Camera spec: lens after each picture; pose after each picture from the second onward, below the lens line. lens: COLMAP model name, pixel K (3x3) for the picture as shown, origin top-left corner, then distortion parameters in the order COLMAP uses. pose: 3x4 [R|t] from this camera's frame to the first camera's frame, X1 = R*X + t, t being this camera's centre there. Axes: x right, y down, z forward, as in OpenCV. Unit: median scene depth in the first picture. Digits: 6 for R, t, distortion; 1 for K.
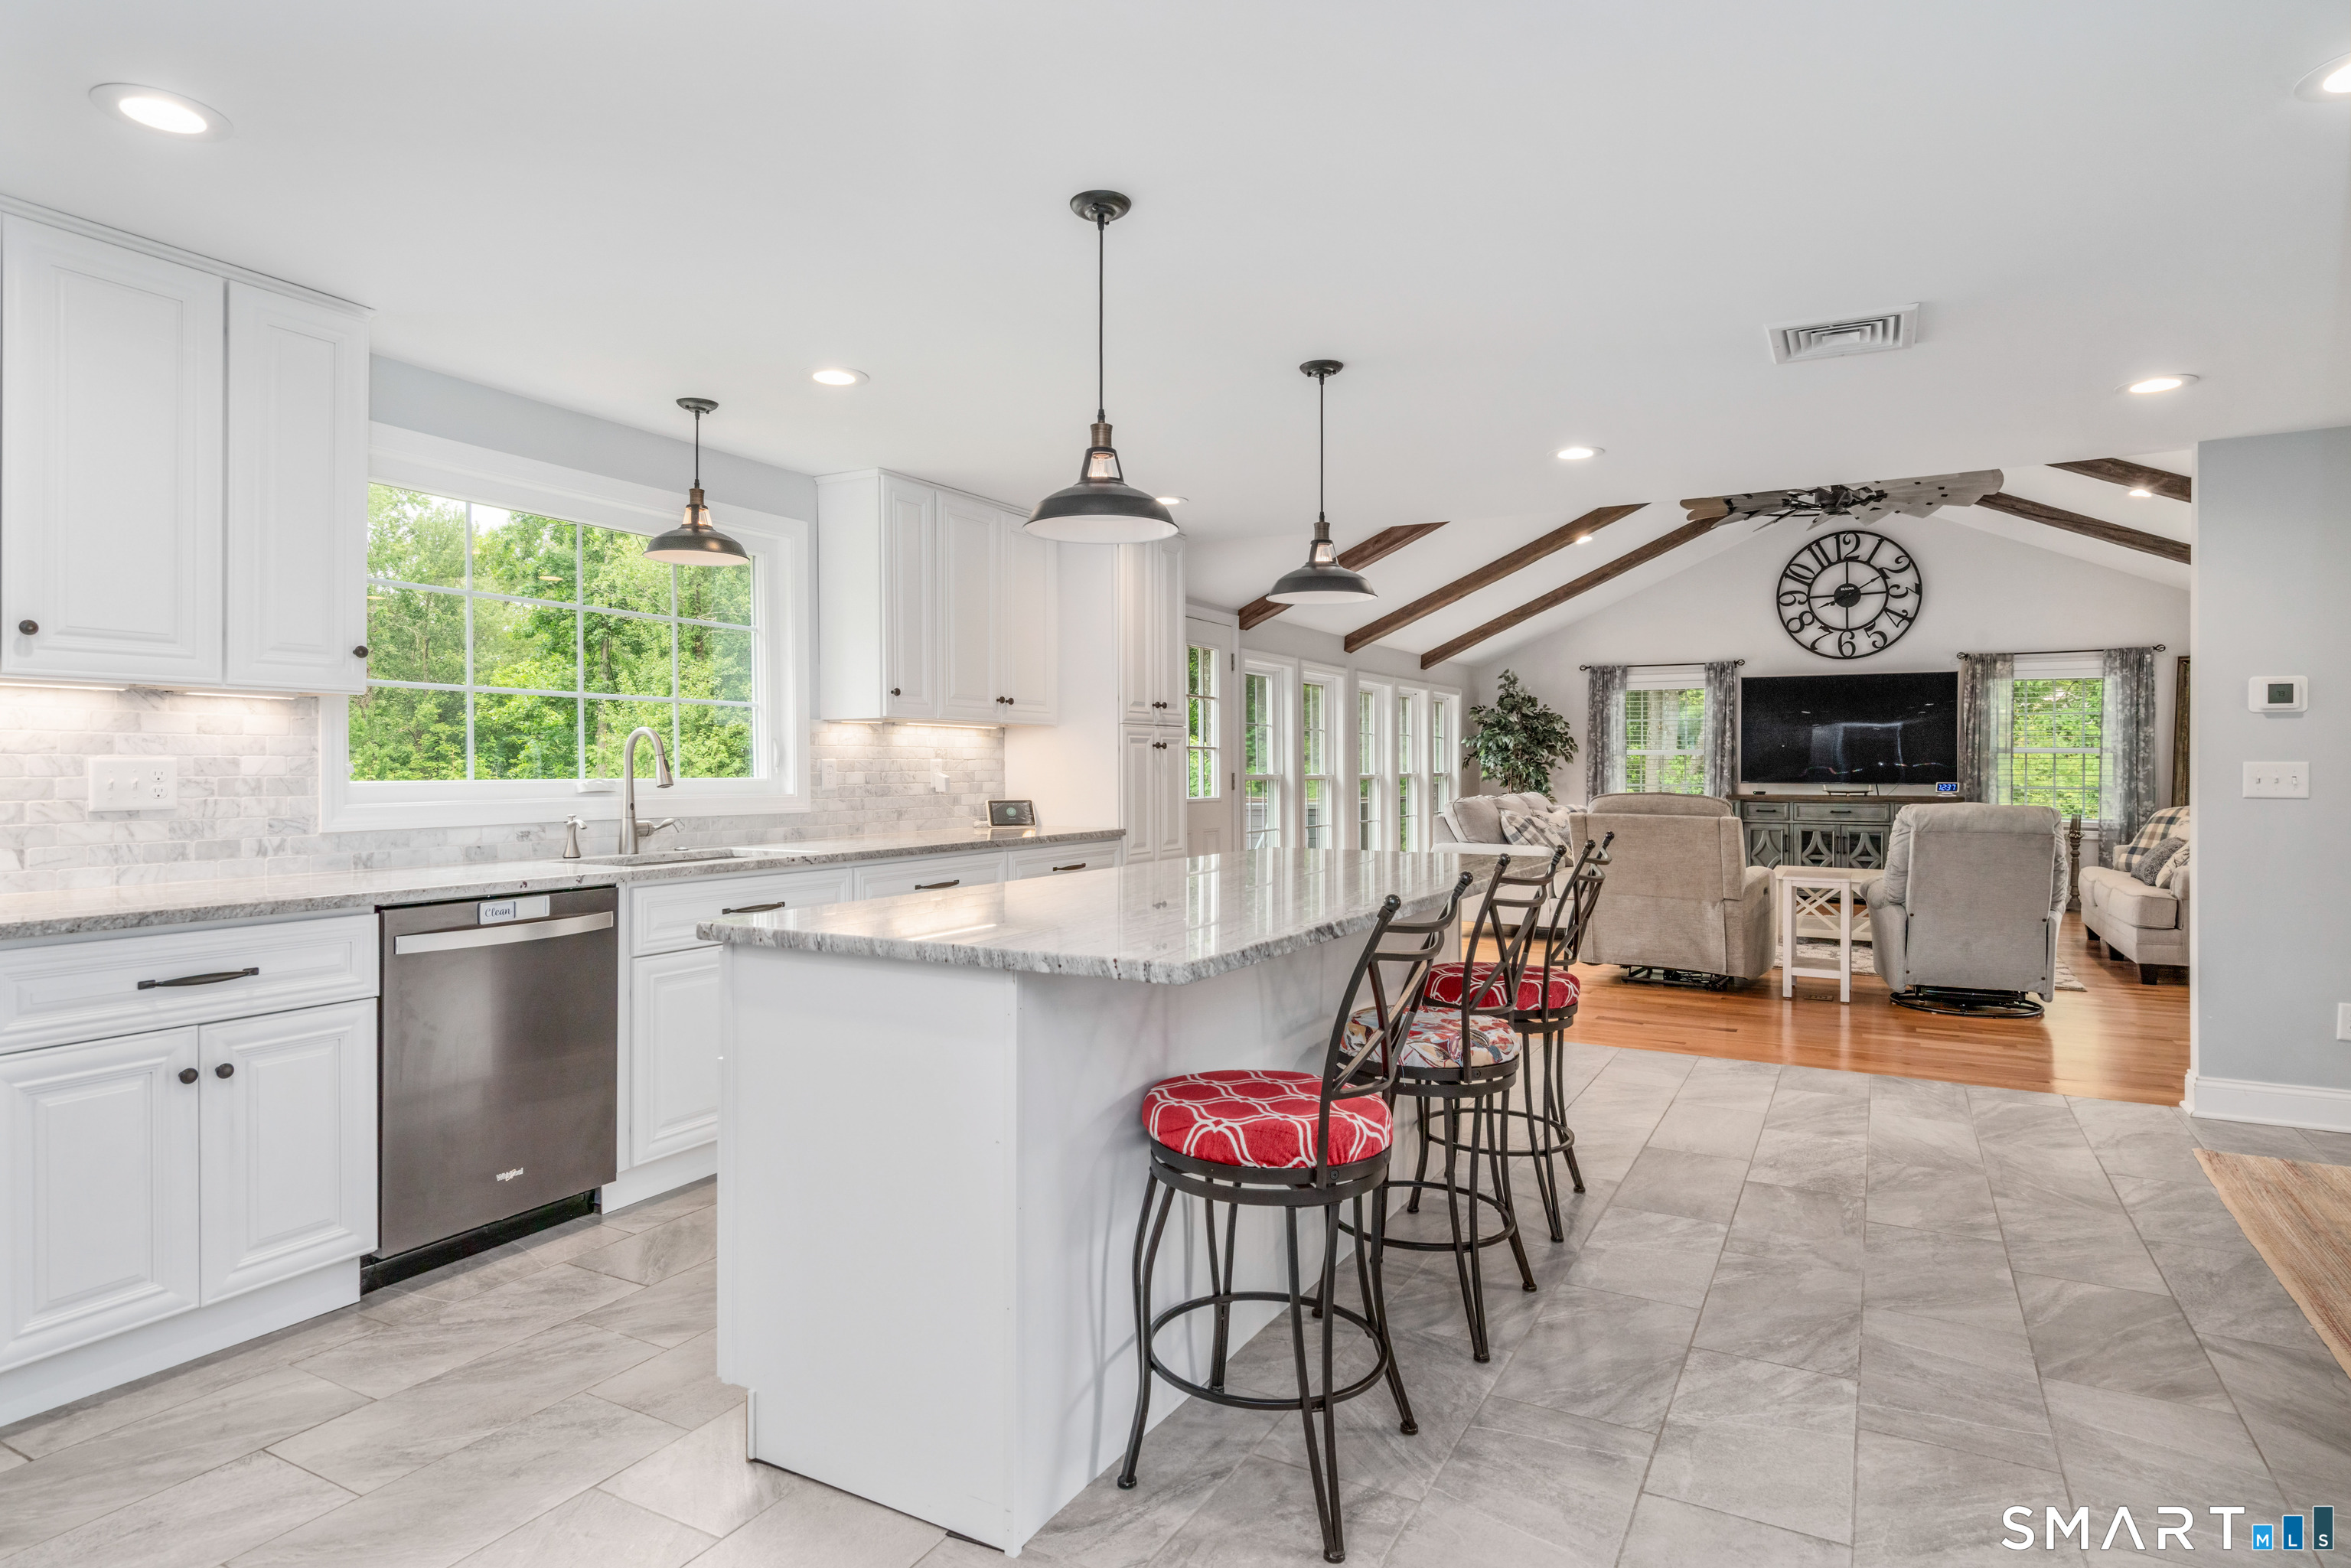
lens RADIAL K [[1307.7, 0, 1182.6], [0, 1307.7, 776.6], [0, 0, 1]] dist [-0.026029, 0.020501]
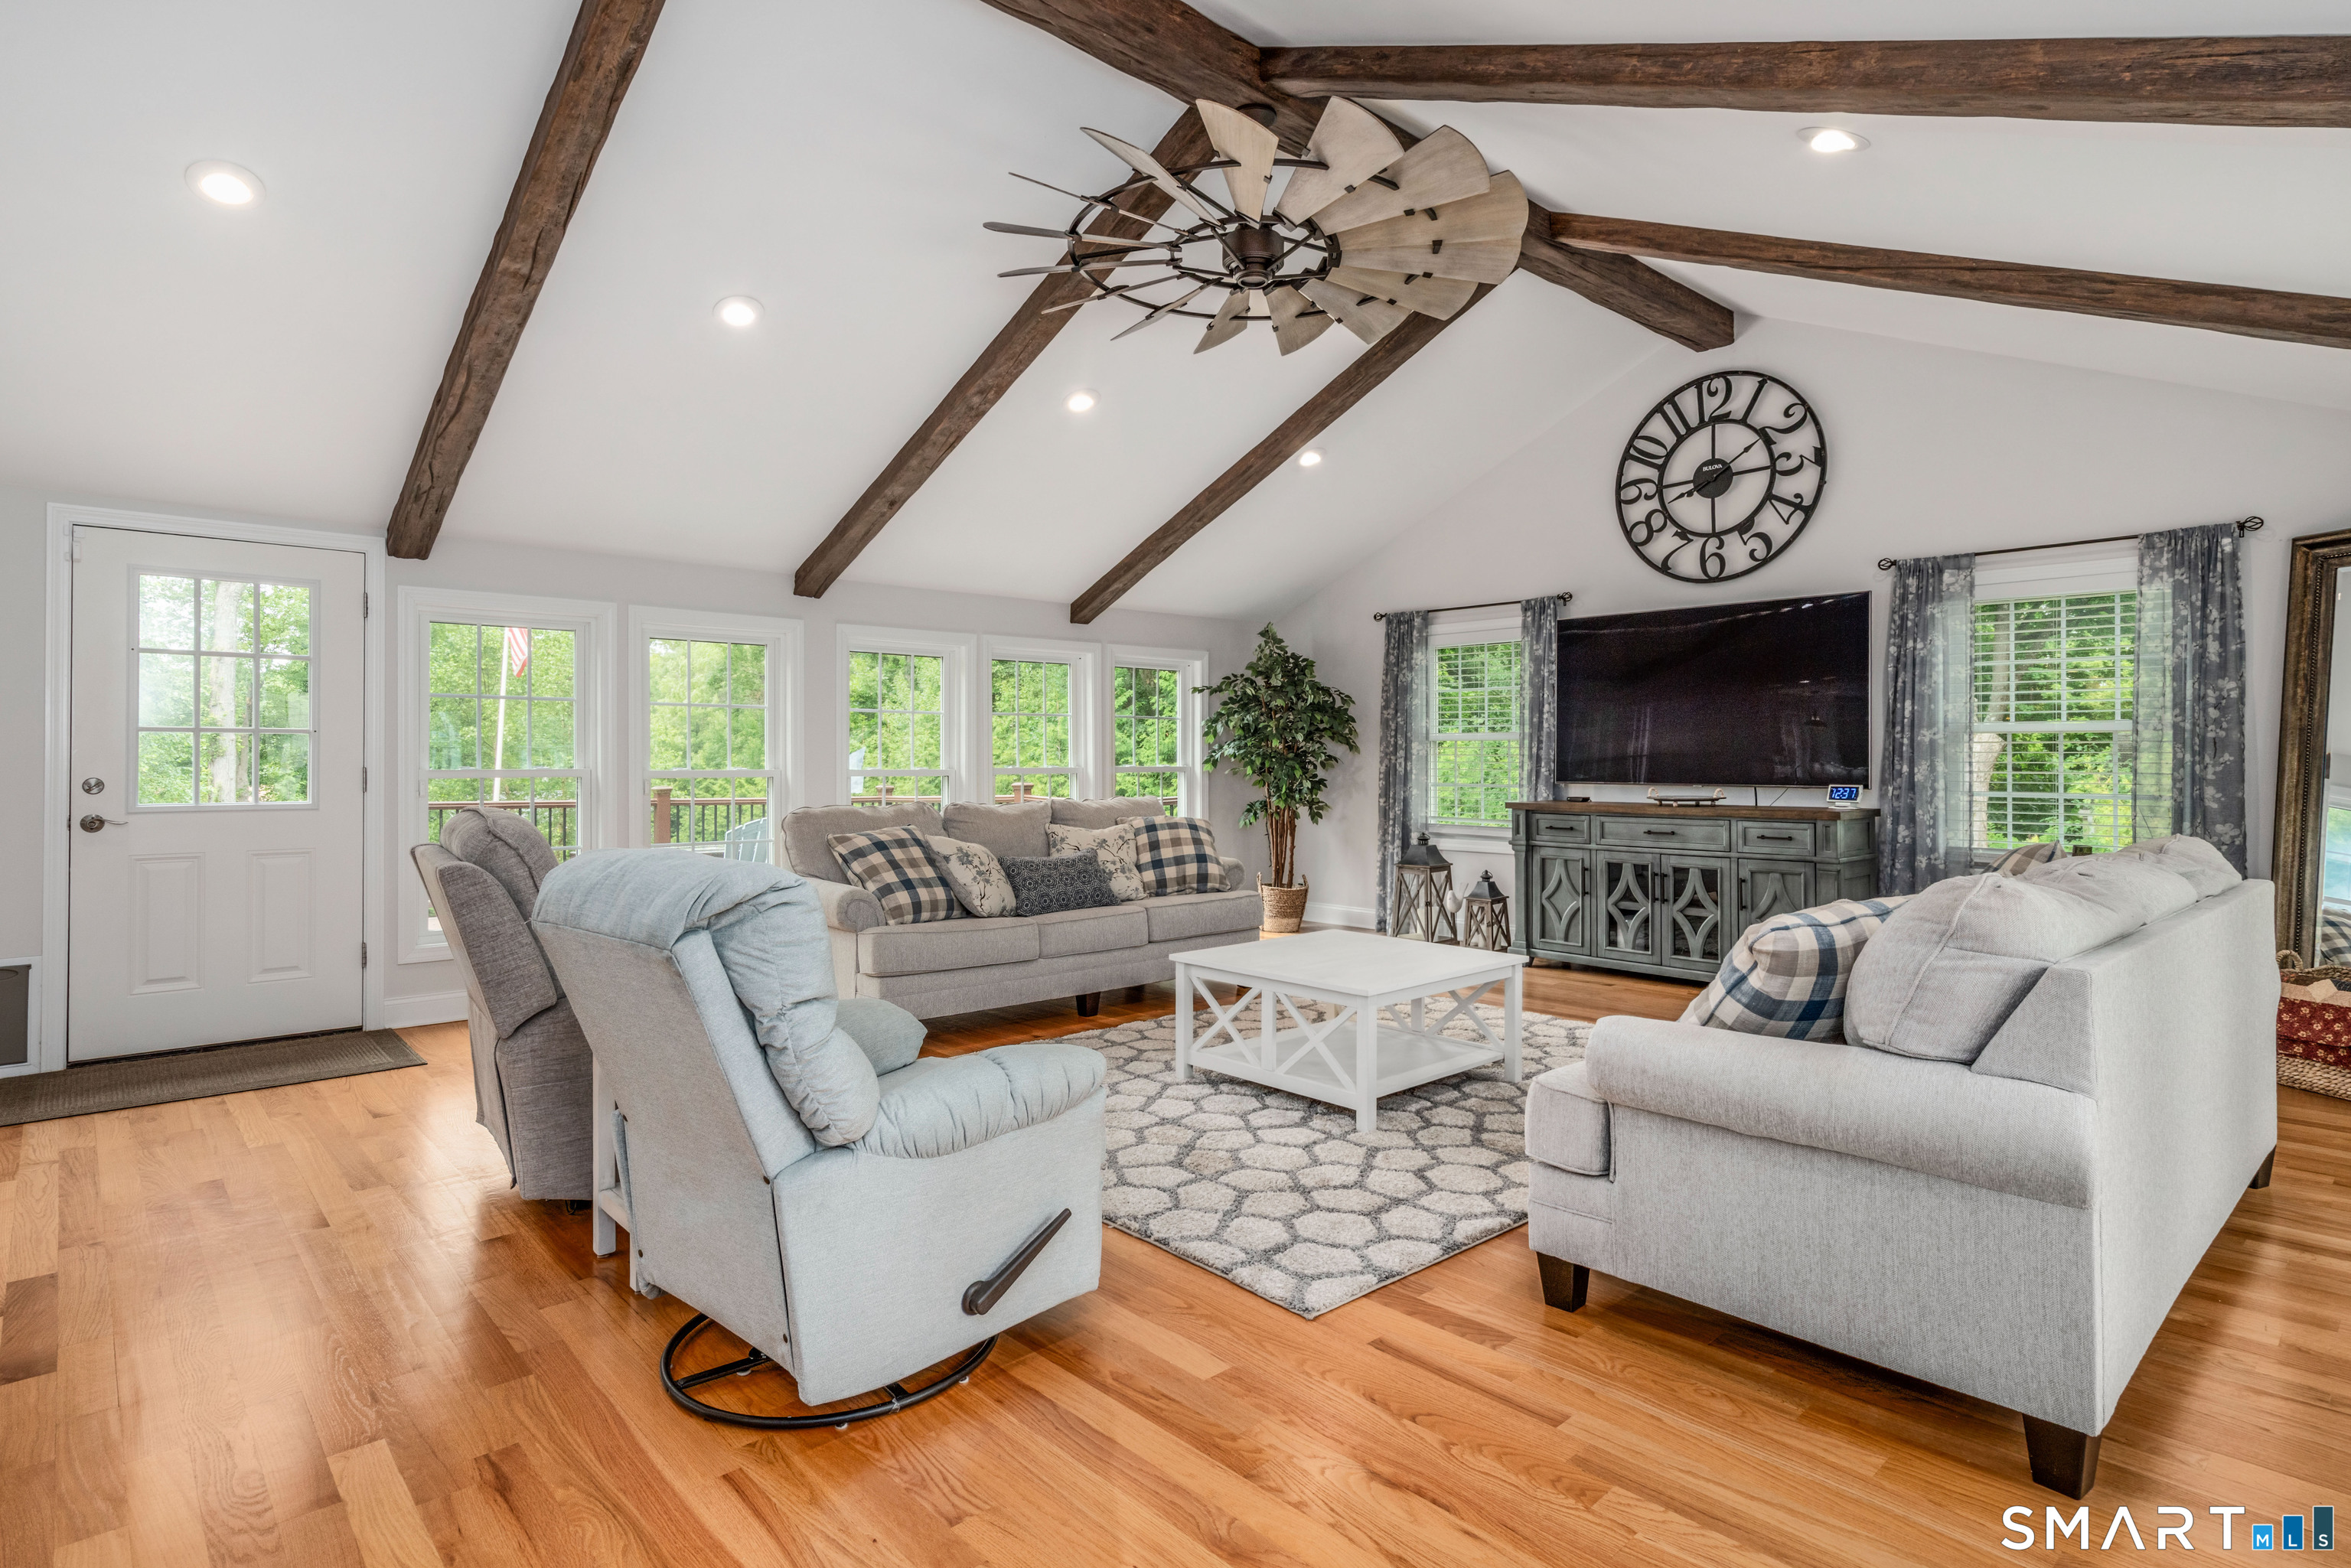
lens RADIAL K [[1228.0, 0, 1220.2], [0, 1228.0, 753.0], [0, 0, 1]] dist [-0.005489, 0.000834]
pose [[0.949450, -0.001654, -0.313914, 0.476754], [-0.002166, 0.999928, -0.011820, -0.002518], [0.313910, 0.011903, 0.949378, 0.382832]]
